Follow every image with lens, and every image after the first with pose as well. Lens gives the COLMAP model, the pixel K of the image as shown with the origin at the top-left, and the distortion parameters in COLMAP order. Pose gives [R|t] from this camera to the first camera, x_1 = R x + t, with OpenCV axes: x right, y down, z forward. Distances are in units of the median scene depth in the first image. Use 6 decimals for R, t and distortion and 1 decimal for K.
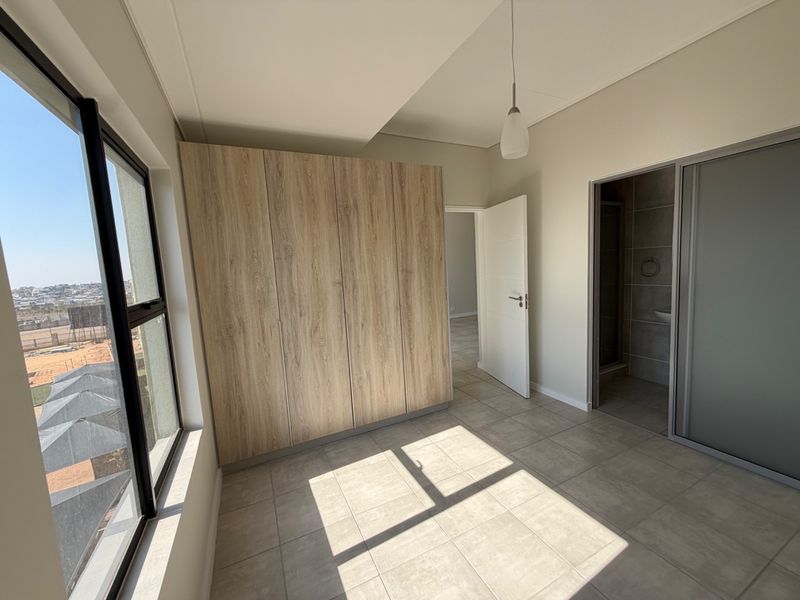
lens RADIAL K [[319.2, 0, 397.5], [0, 319.2, 299.1], [0, 0, 1]] dist [0.000411, 0.000345]
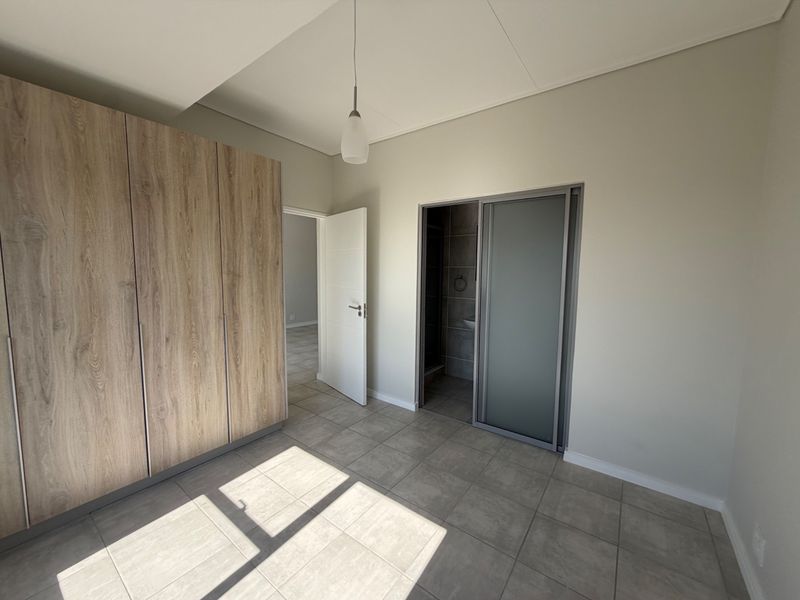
lens RADIAL K [[319.2, 0, 397.5], [0, 319.2, 299.1], [0, 0, 1]] dist [0.000411, 0.000345]
pose [[0.885400, 0.025168, 0.464147, 0.024322], [-0.012473, 0.999460, -0.030401, -0.000134], [-0.464662, 0.021128, 0.885236, 0.052863]]
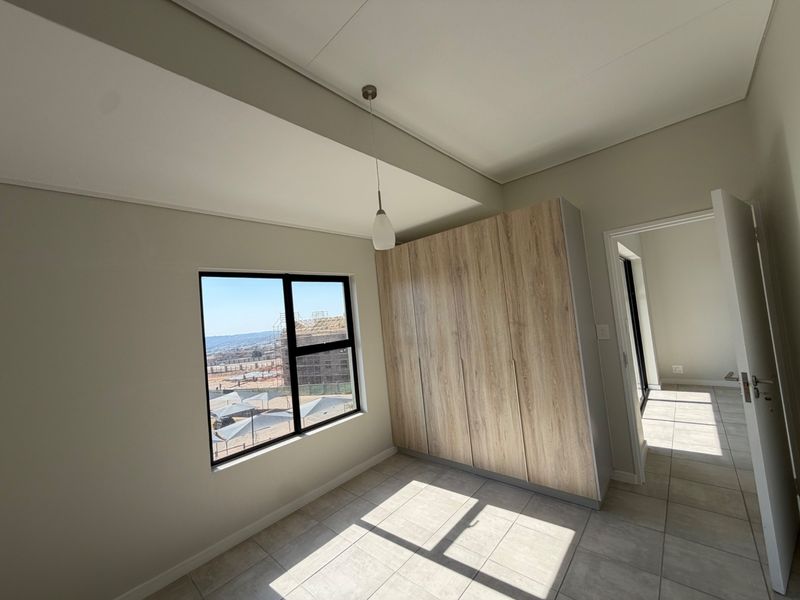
lens RADIAL K [[319.2, 0, 397.5], [0, 319.2, 299.1], [0, 0, 1]] dist [0.000411, 0.000345]
pose [[0.374628, -0.026324, -0.926801, 0.839134], [-0.022569, 0.999042, -0.037499, -0.127341], [0.926901, 0.034965, 0.373675, 0.353839]]
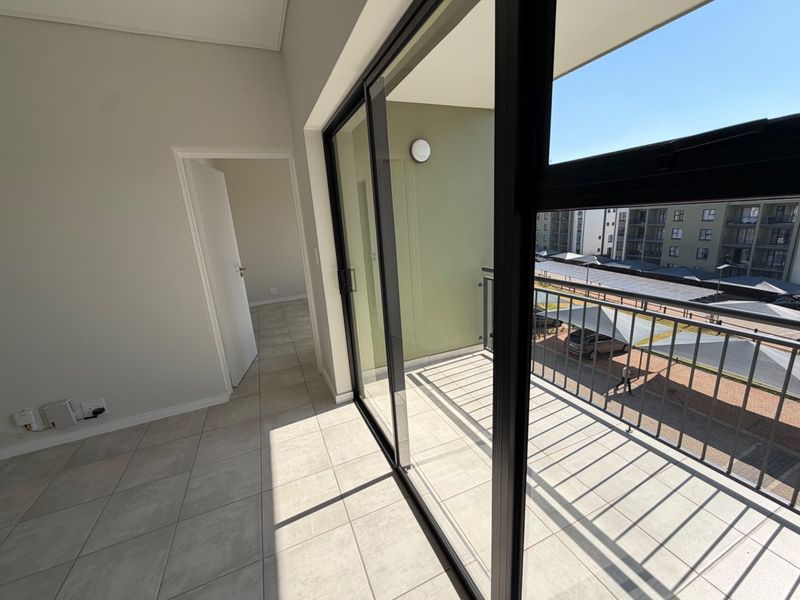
lens RADIAL K [[319.2, 0, 397.5], [0, 319.2, 299.1], [0, 0, 1]] dist [0.000411, 0.000345]
pose [[-0.991107, 0.109550, 0.075541, -0.265526], [0.129025, 0.930034, 0.344078, -0.262145], [-0.032562, 0.350765, -0.935897, 2.570766]]
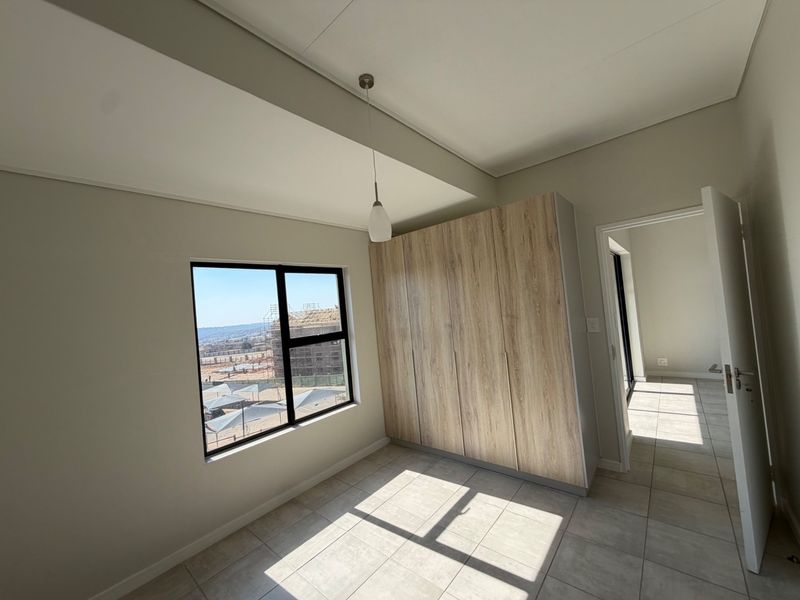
lens RADIAL K [[319.2, 0, 397.5], [0, 319.2, 299.1], [0, 0, 1]] dist [0.000411, 0.000345]
pose [[0.398814, -0.001656, -0.917030, 0.837988], [-0.029708, 0.999450, -0.014725, -0.126257], [0.916550, 0.033116, 0.398546, 0.344368]]
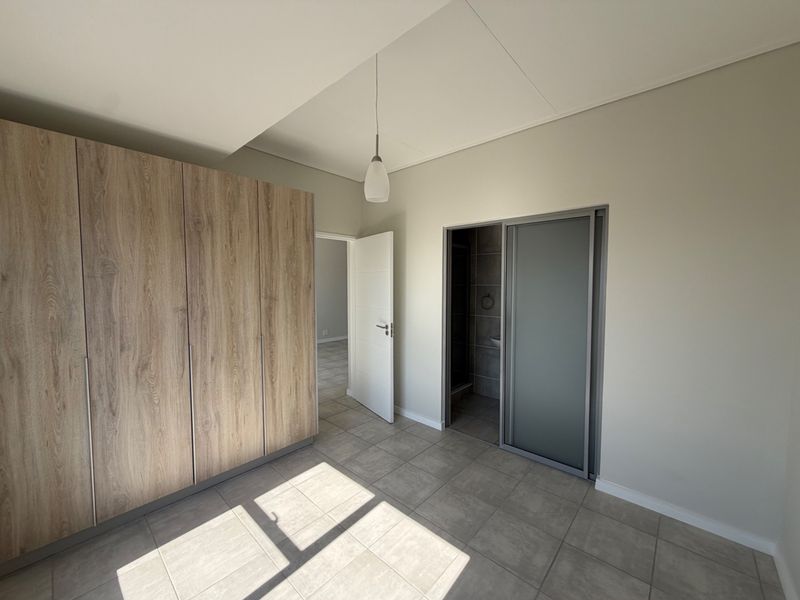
lens RADIAL K [[319.2, 0, 397.5], [0, 319.2, 299.1], [0, 0, 1]] dist [0.000411, 0.000345]
pose [[0.926983, 0.037940, 0.373179, 0.027020], [-0.013202, 0.997555, -0.068623, -0.027922], [-0.374870, 0.058686, 0.925218, 0.007466]]
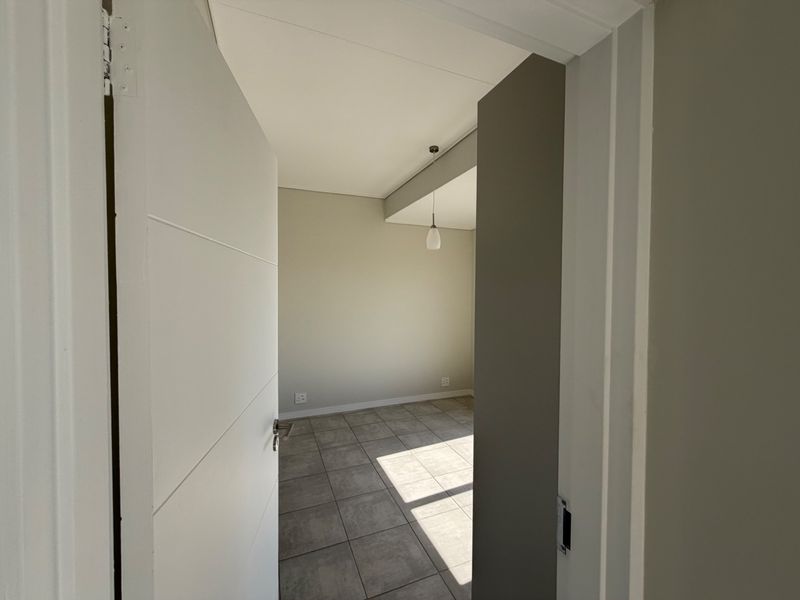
lens RADIAL K [[319.2, 0, 397.5], [0, 319.2, 299.1], [0, 0, 1]] dist [0.000411, 0.000345]
pose [[-0.996828, 0.049787, 0.062096, 0.275782], [0.057266, 0.990484, 0.125149, -0.233531], [-0.055274, 0.128308, -0.990193, 1.693853]]
